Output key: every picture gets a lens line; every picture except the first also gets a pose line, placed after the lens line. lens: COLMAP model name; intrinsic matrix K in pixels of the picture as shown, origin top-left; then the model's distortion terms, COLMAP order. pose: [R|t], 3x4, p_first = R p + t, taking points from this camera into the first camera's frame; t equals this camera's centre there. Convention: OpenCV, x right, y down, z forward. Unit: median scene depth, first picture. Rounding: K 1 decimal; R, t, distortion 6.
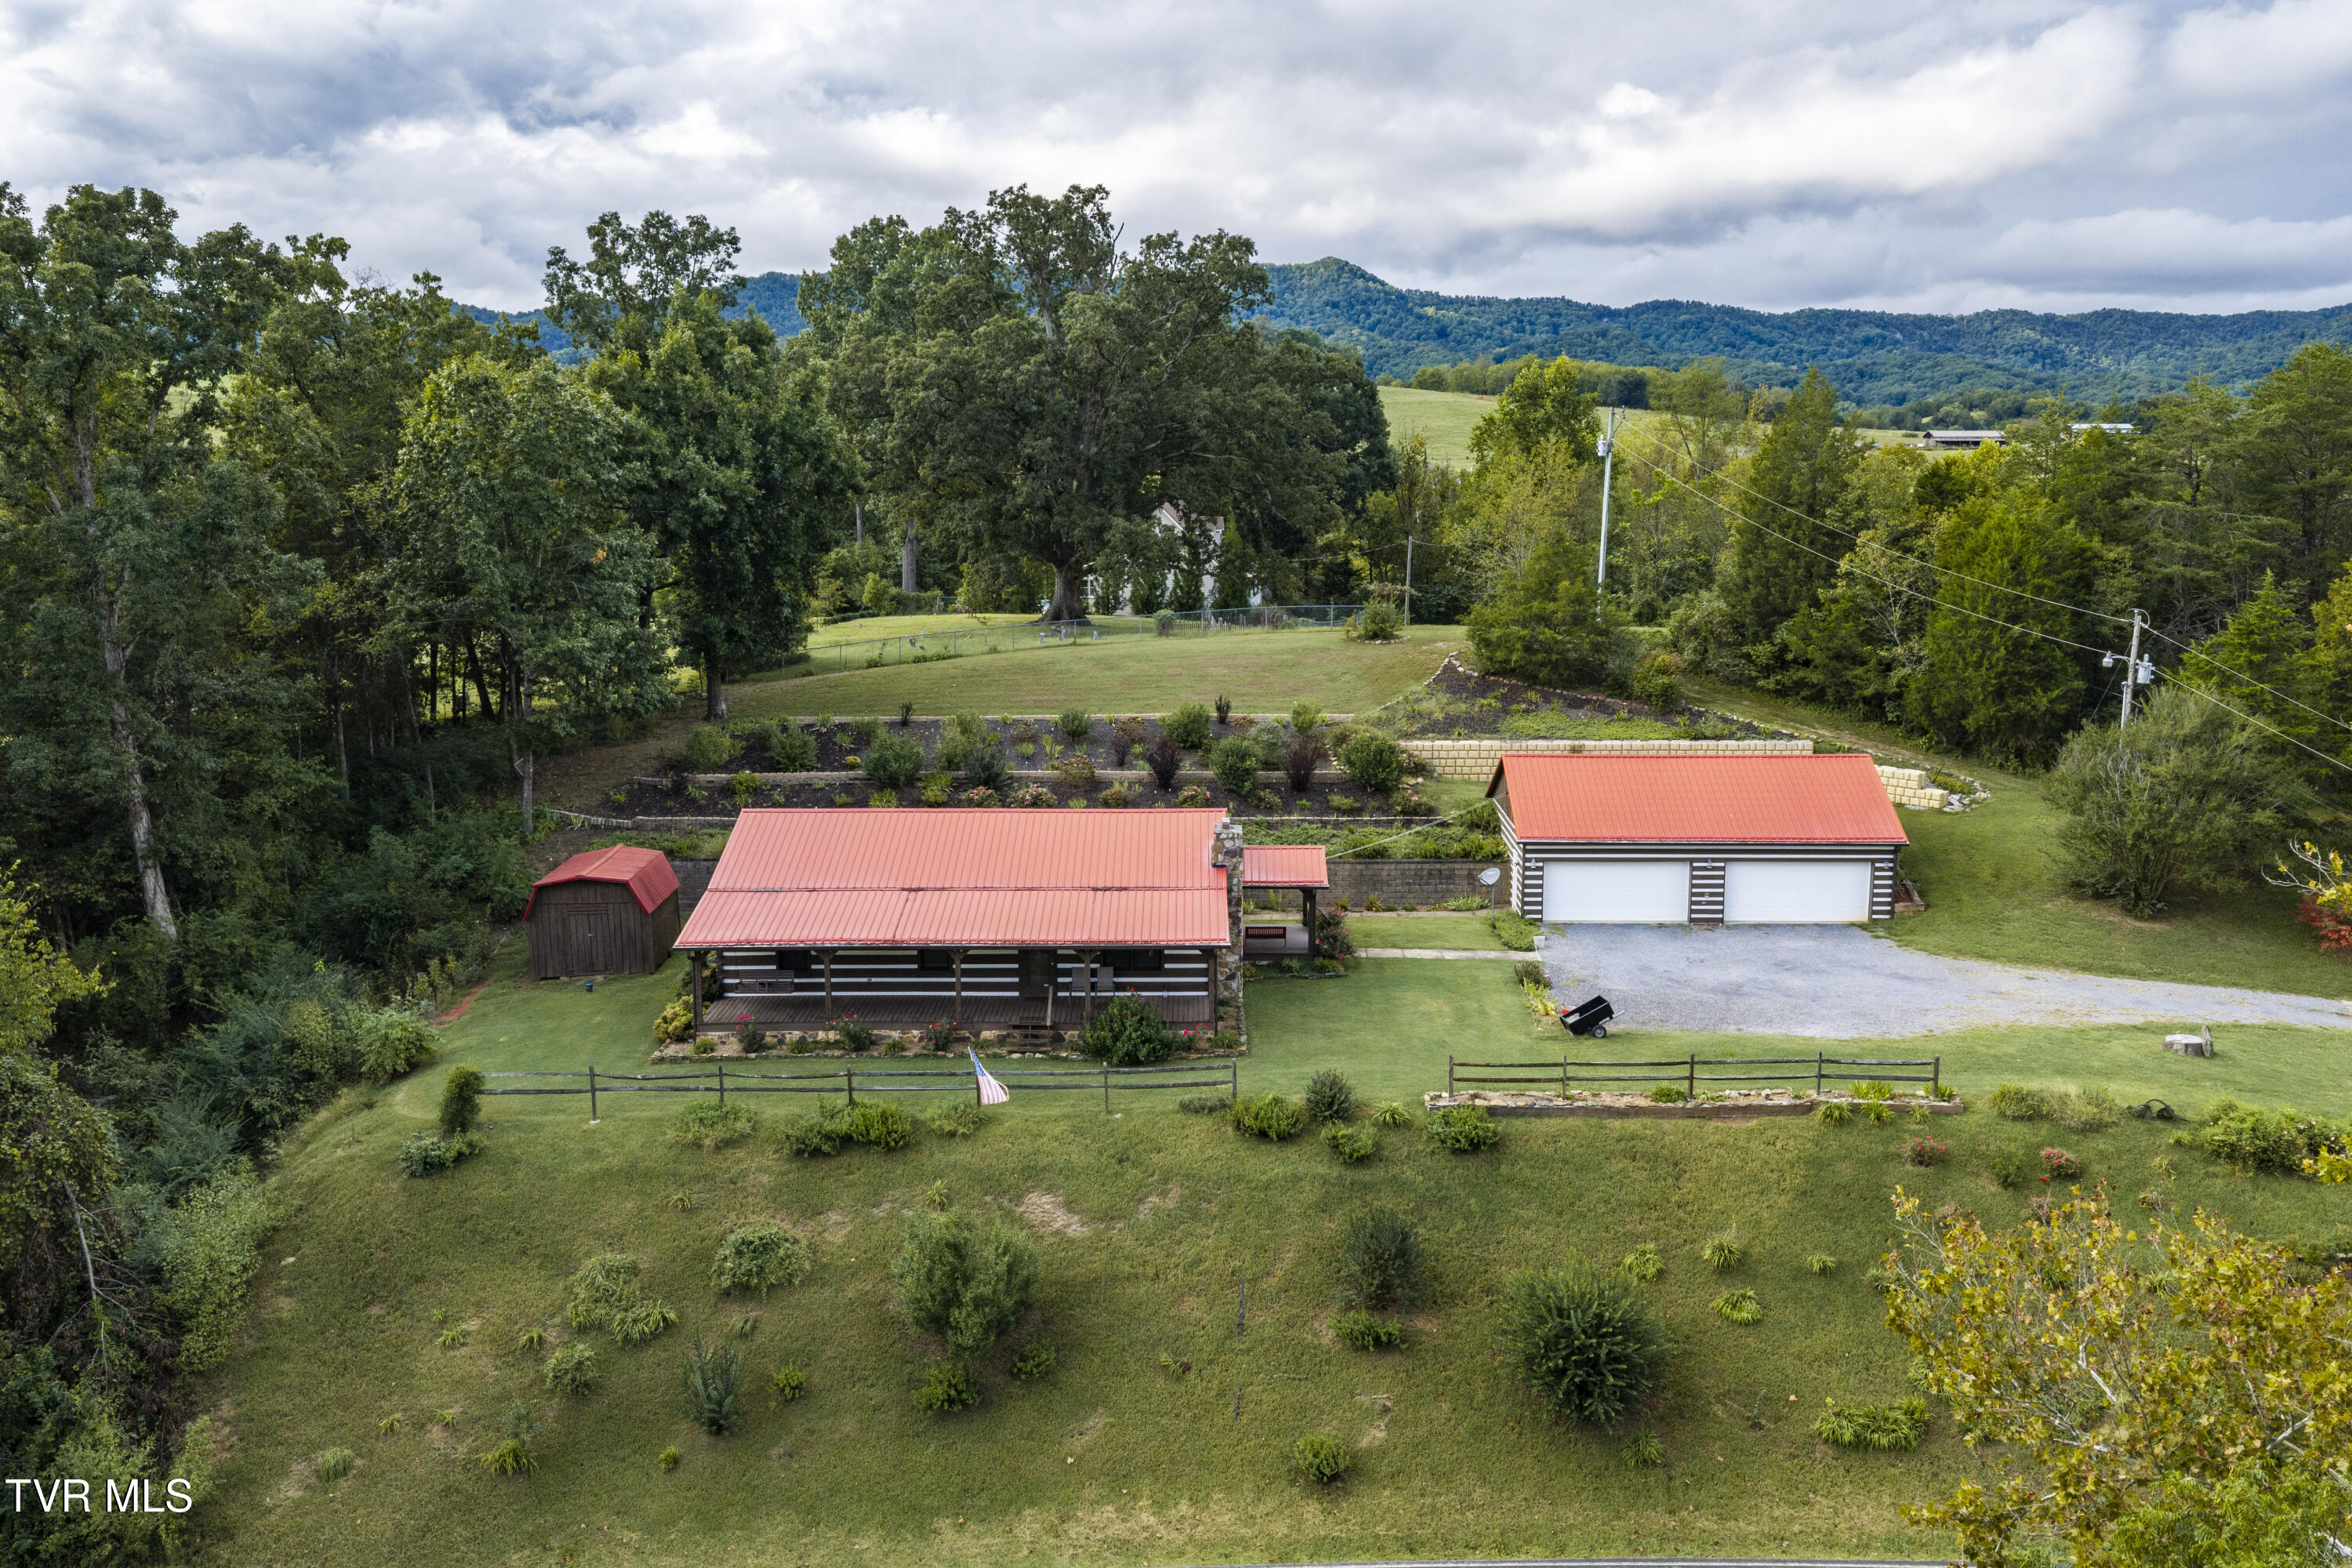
lens RADIAL K [[1939.8, 0, 1176.0], [0, 1939.8, 790.8], [0, 0, 1]] dist [0.006333, -0.010007]
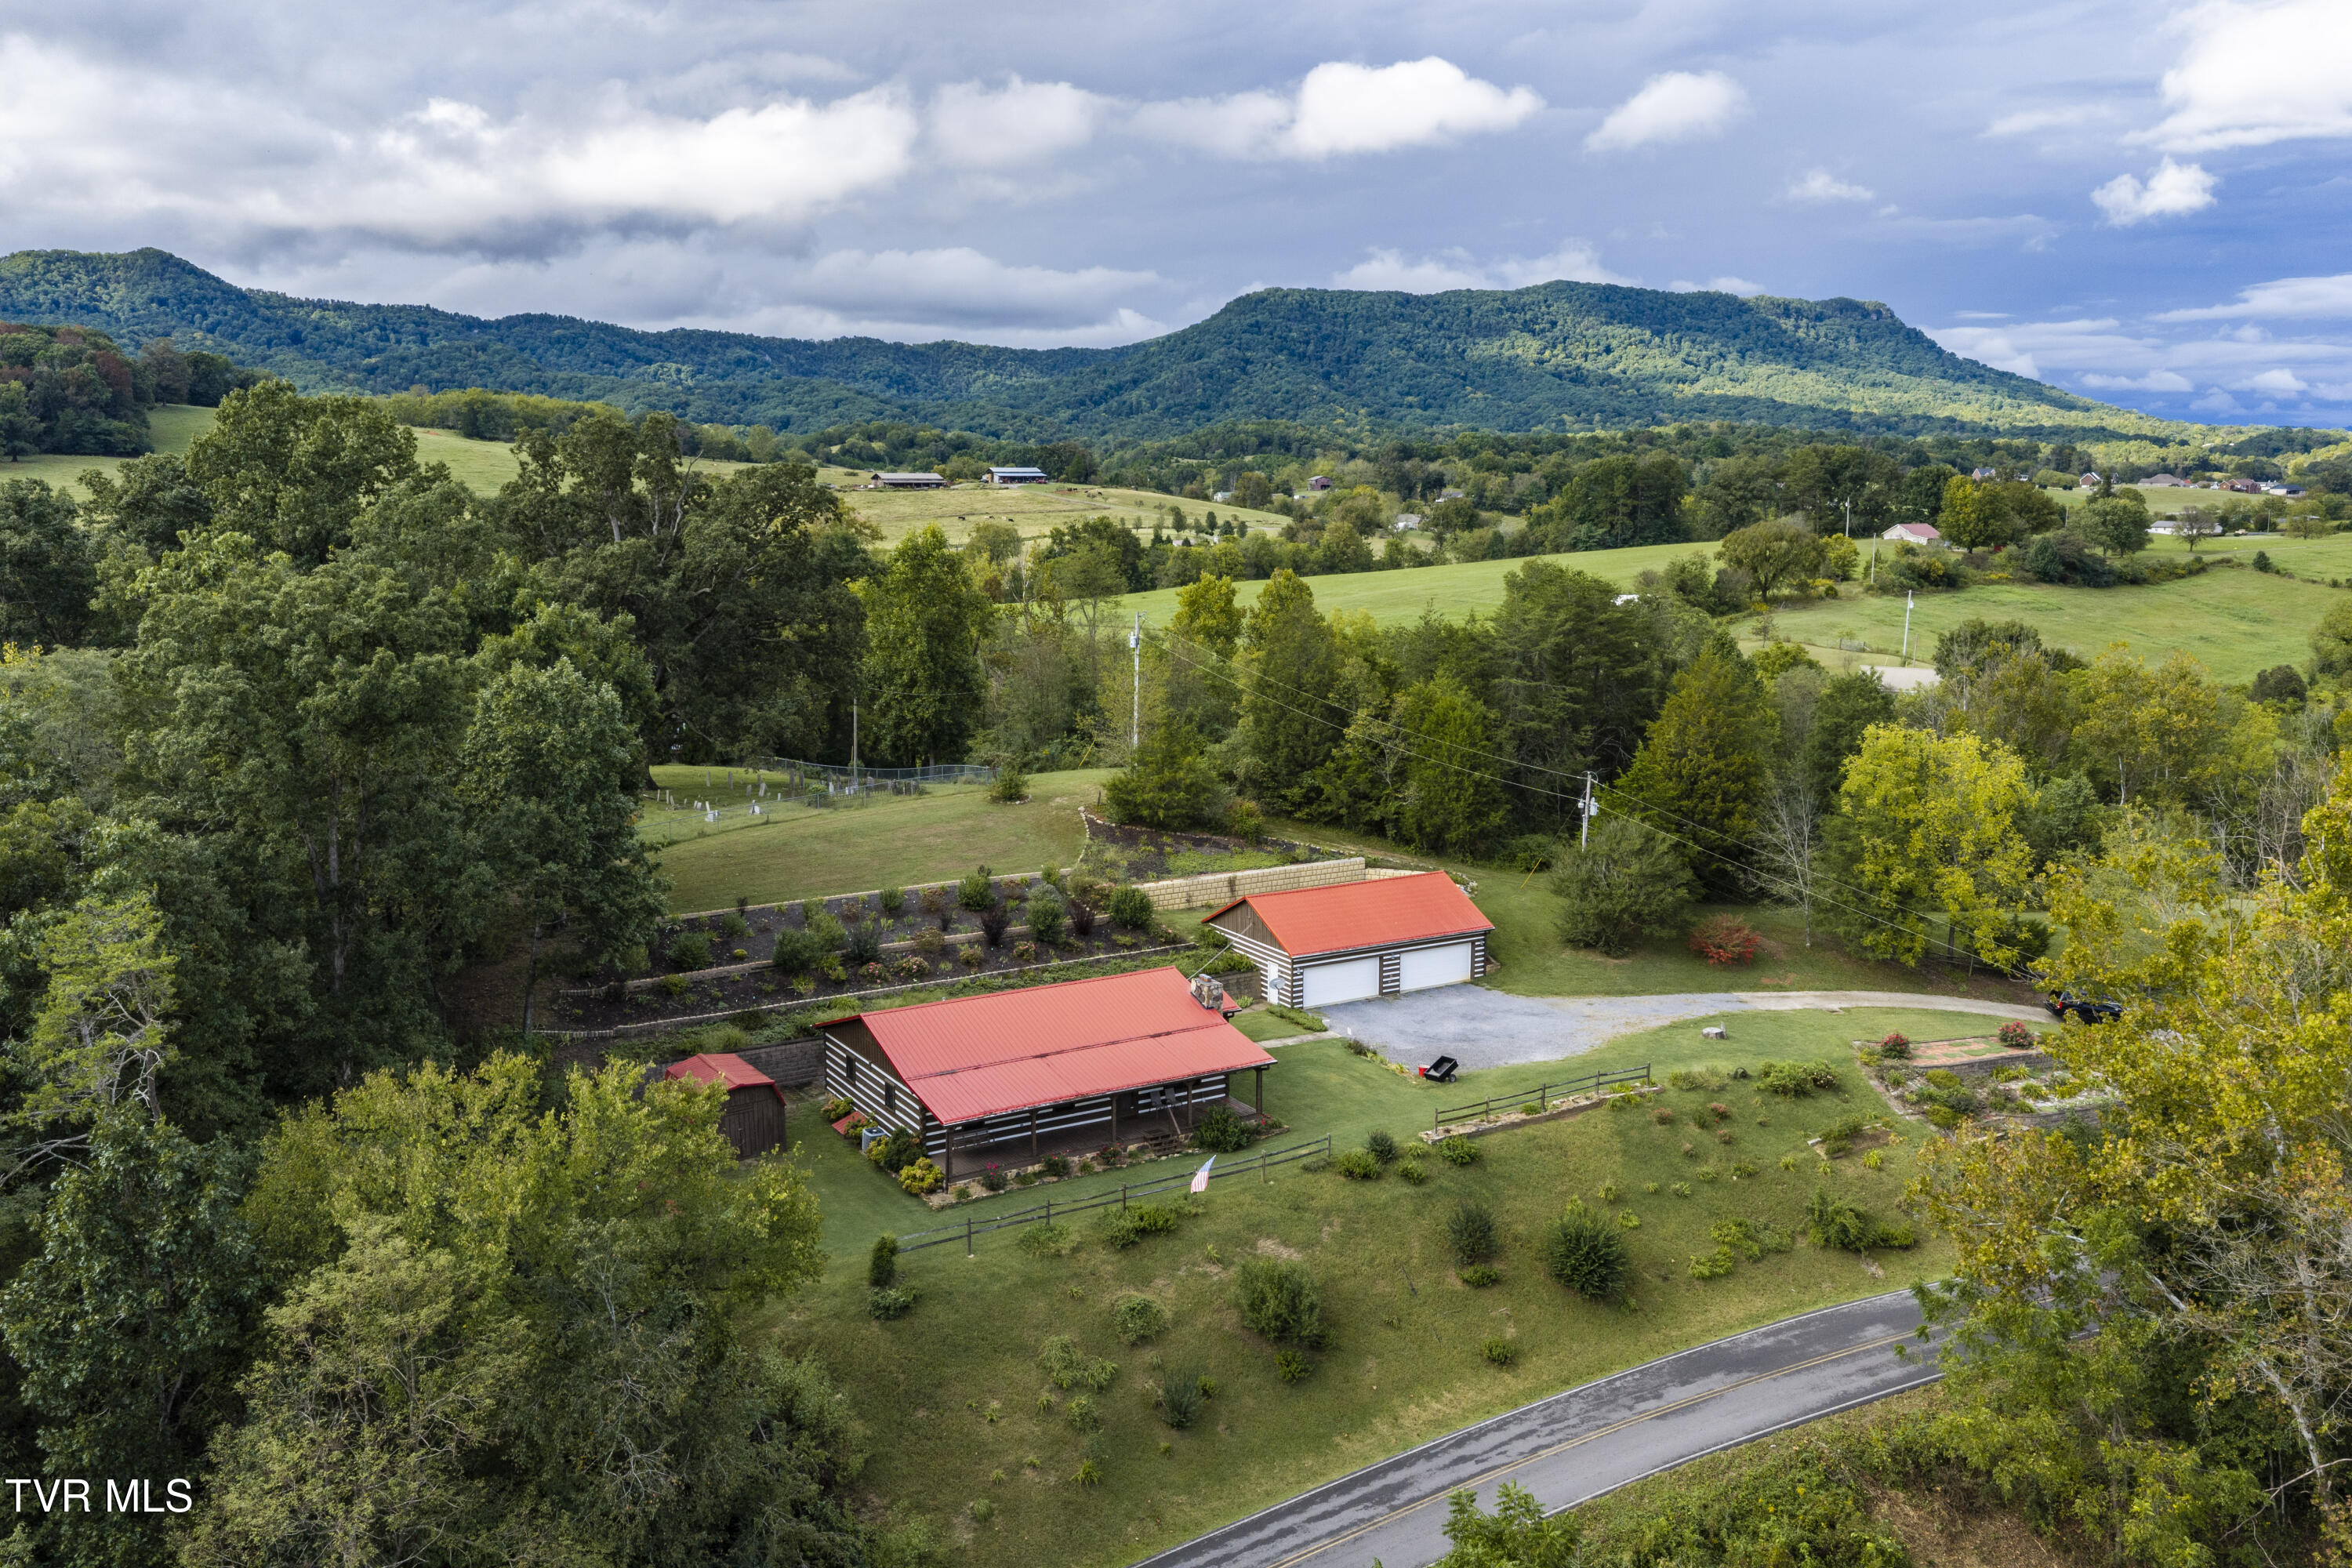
lens RADIAL K [[1939.8, 0, 1174.2], [0, 1939.8, 780.2], [0, 0, 1]] dist [0.006333, -0.010007]
pose [[0.848165, -0.080449, 0.523588, -0.562164], [0.086033, 0.996198, 0.013699, -0.116027], [-0.522699, 0.033427, 0.851862, -0.189915]]
